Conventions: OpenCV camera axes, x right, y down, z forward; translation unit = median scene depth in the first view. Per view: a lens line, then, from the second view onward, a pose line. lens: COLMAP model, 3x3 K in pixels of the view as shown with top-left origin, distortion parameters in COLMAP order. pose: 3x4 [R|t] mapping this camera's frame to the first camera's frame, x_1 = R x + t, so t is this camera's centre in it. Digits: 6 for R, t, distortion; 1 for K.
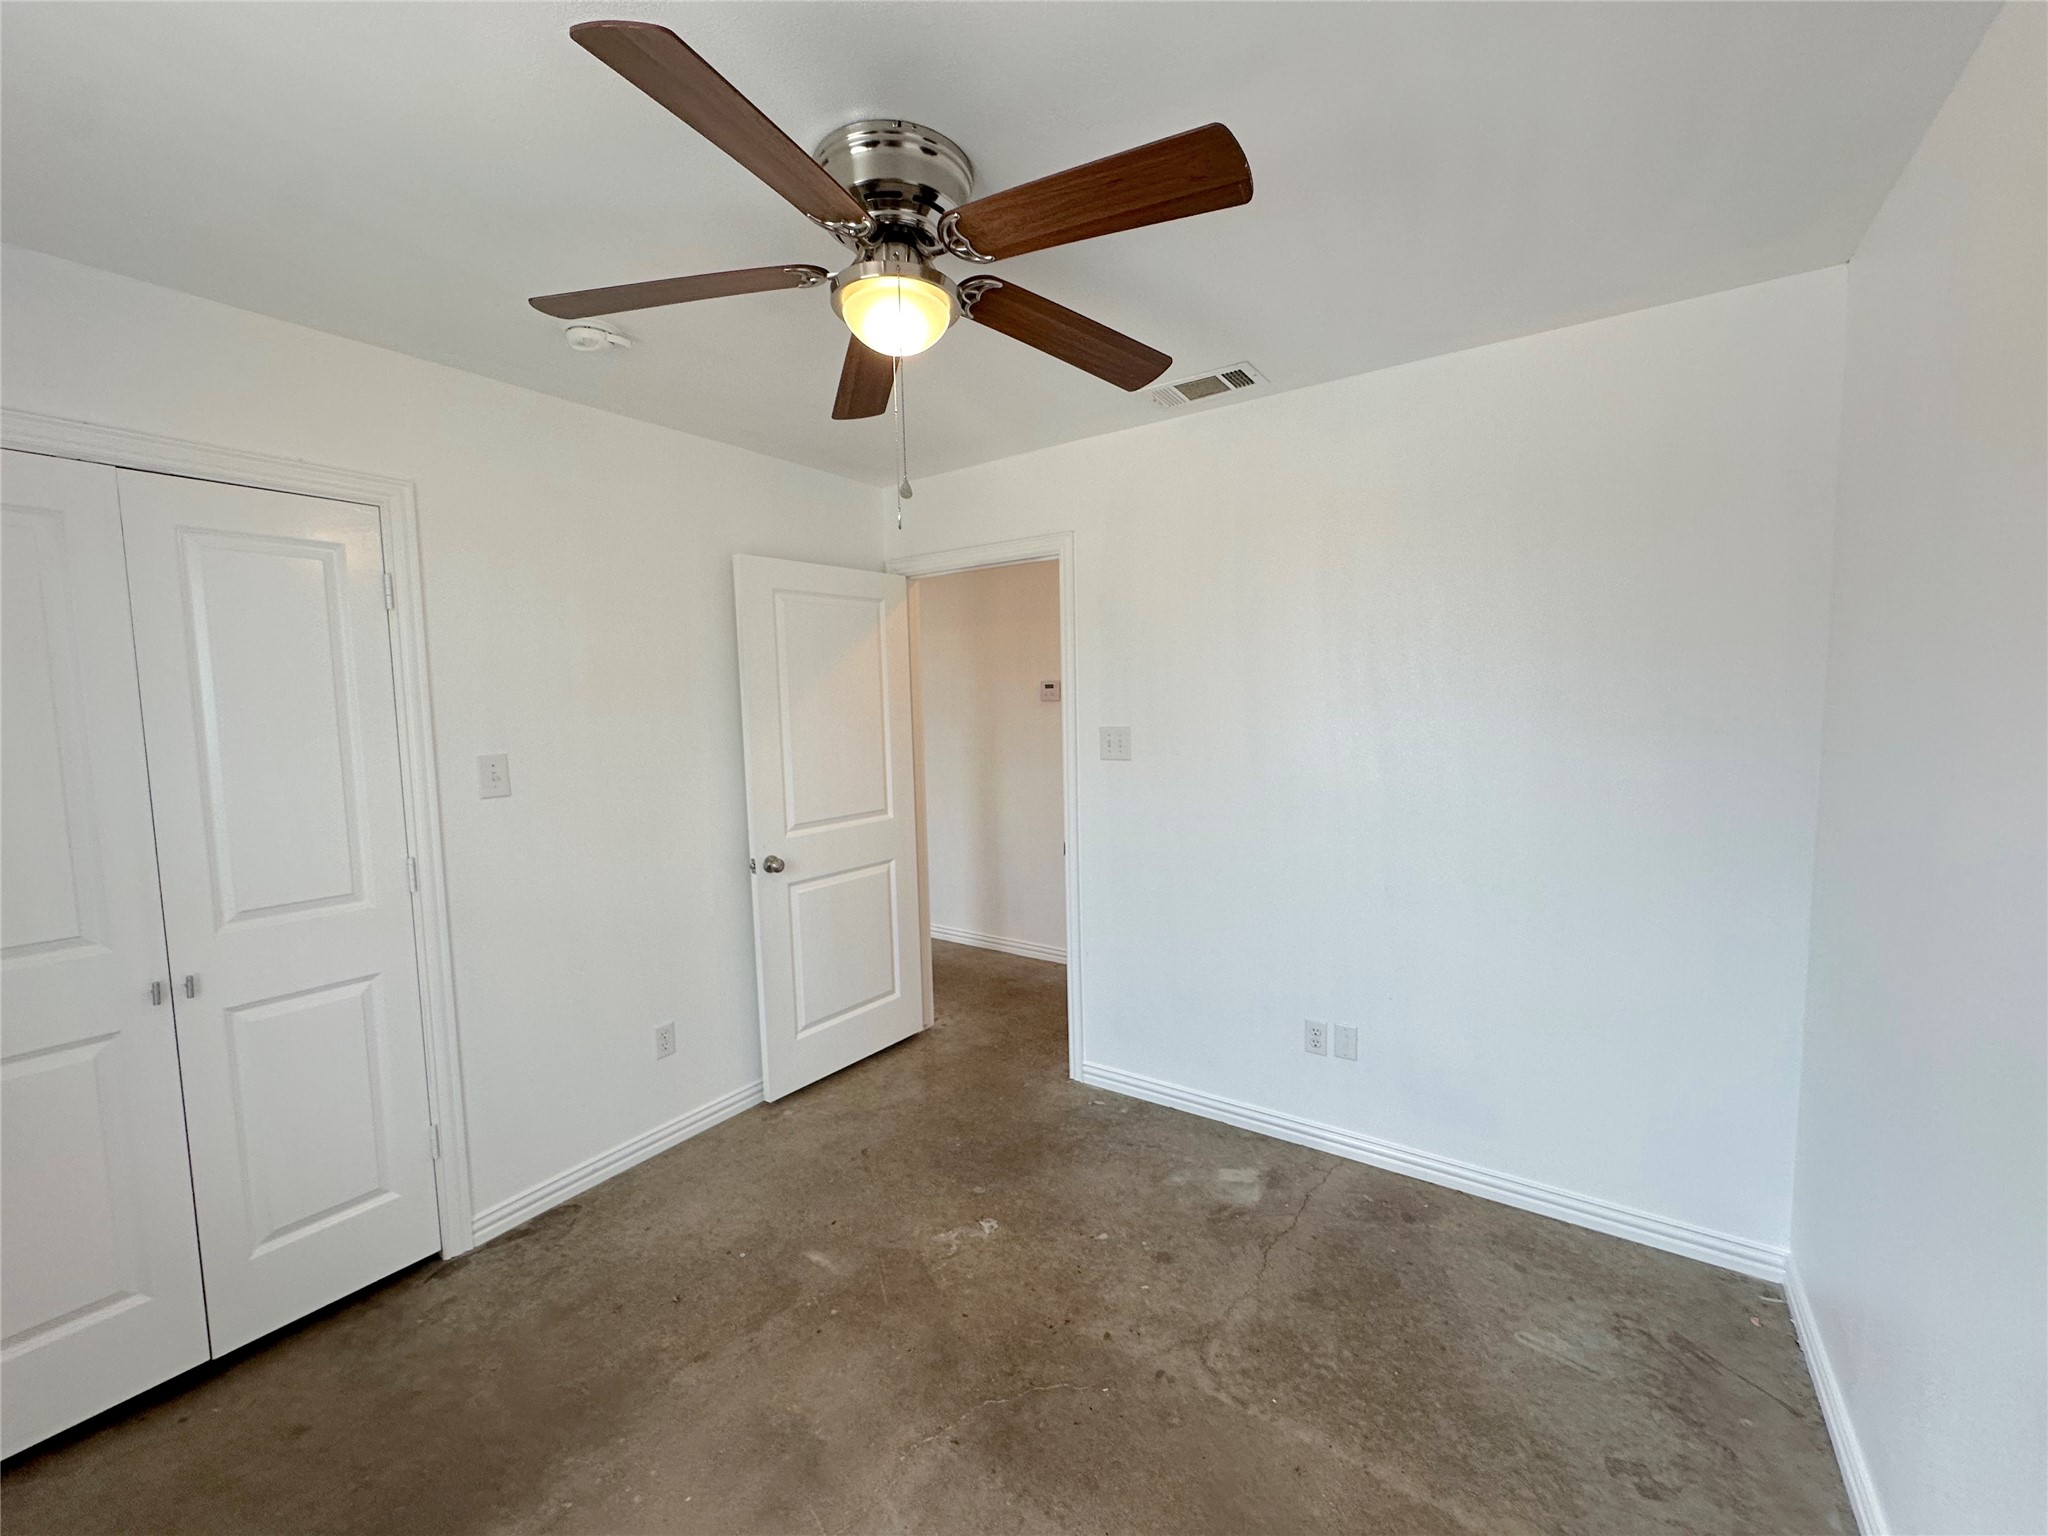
lens RADIAL K [[813.5, 0, 1024.0], [0, 813.5, 768.0], [0, 0, 1]] dist [-0.003339, 0.000365]
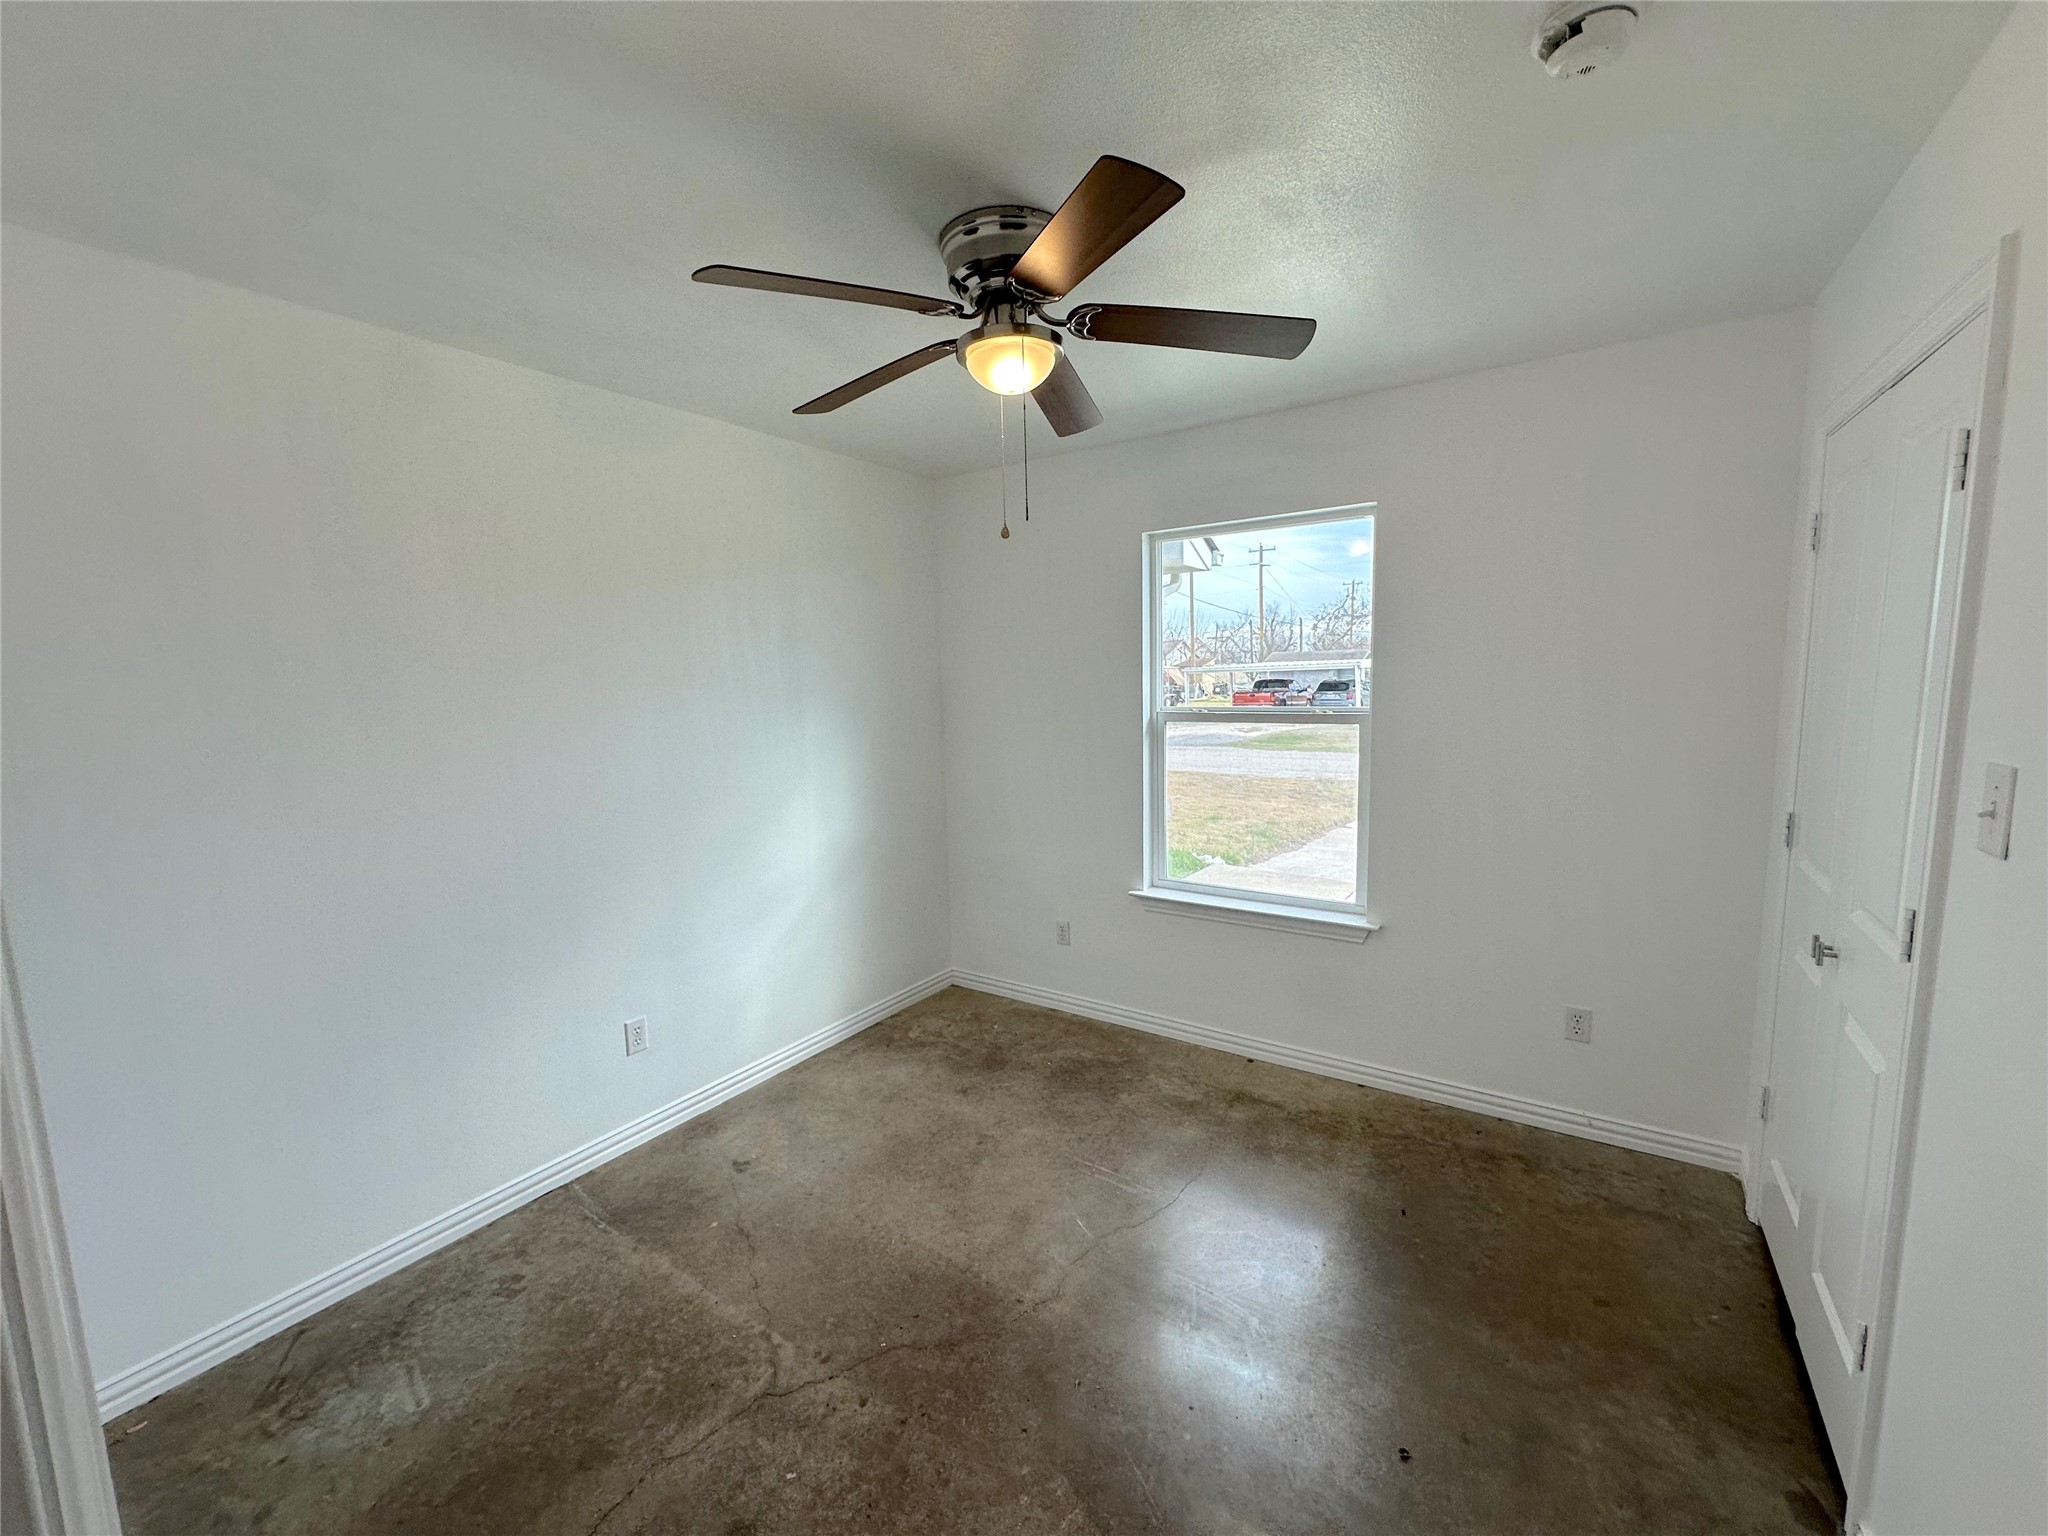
lens RADIAL K [[813.5, 0, 1024.0], [0, 813.5, 768.0], [0, 0, 1]] dist [-0.003339, 0.000365]
pose [[-0.998605, 0.051140, -0.013118, -0.103238], [0.047561, 0.979246, 0.197014, -0.165123], [0.022921, 0.196115, -0.980313, 1.815637]]
